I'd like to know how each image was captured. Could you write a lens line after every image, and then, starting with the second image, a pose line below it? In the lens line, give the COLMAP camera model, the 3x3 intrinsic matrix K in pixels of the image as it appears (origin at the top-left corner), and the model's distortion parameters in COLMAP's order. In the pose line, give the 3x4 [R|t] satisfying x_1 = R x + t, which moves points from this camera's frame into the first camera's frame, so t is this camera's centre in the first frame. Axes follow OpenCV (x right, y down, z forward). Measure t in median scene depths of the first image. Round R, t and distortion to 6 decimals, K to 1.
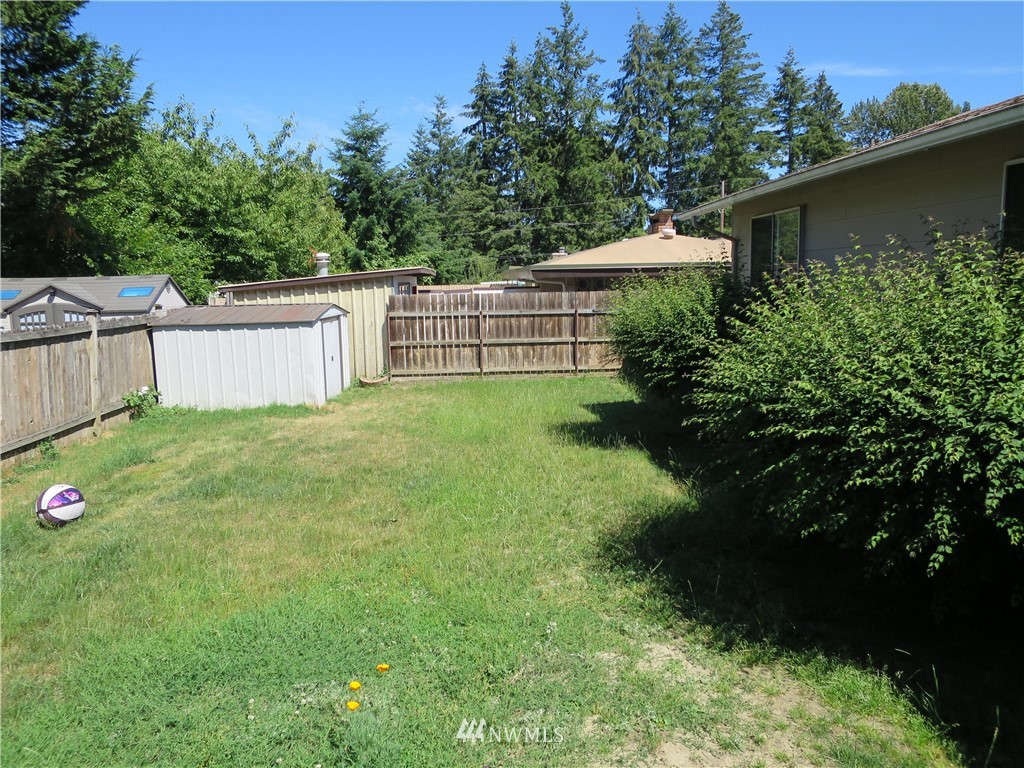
lens RADIAL K [[752.4, 0, 512.0], [0, 752.4, 384.0], [0, 0, 1]] dist [-0.055247, 0.010497]
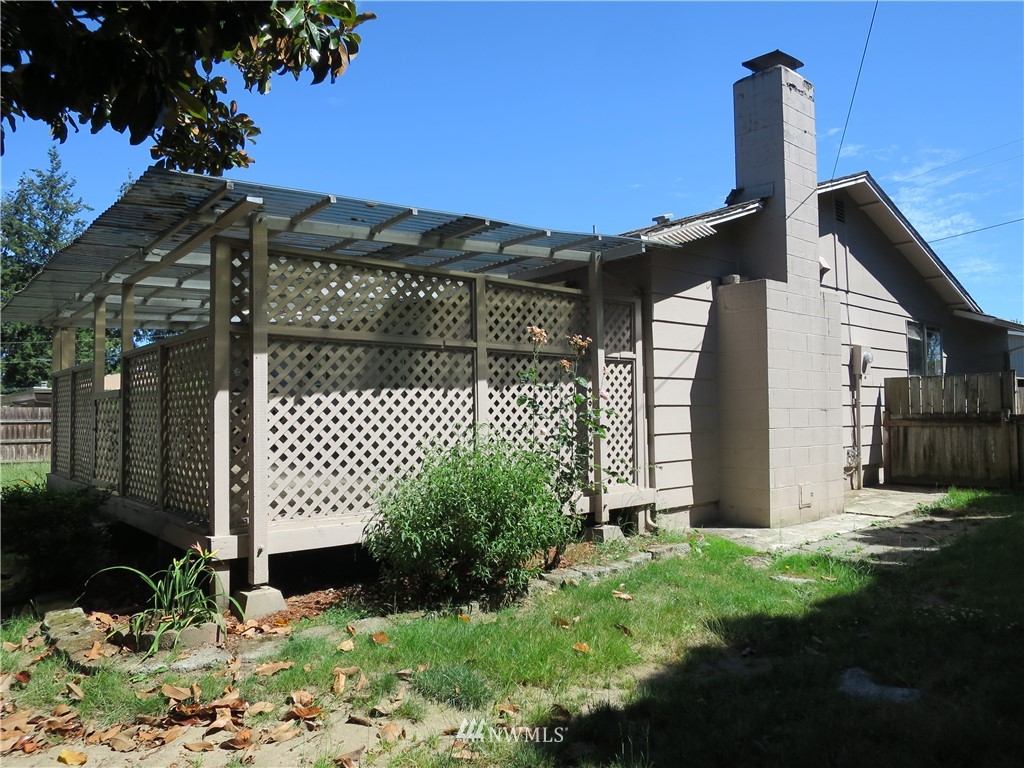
lens RADIAL K [[752.4, 0, 512.0], [0, 752.4, 384.0], [0, 0, 1]] dist [-0.055247, 0.010497]
pose [[0.800324, 0.035875, 0.598493, -0.017999], [0.077971, 0.983504, -0.163218, 0.027513], [-0.594476, 0.177292, 0.784325, -0.133780]]
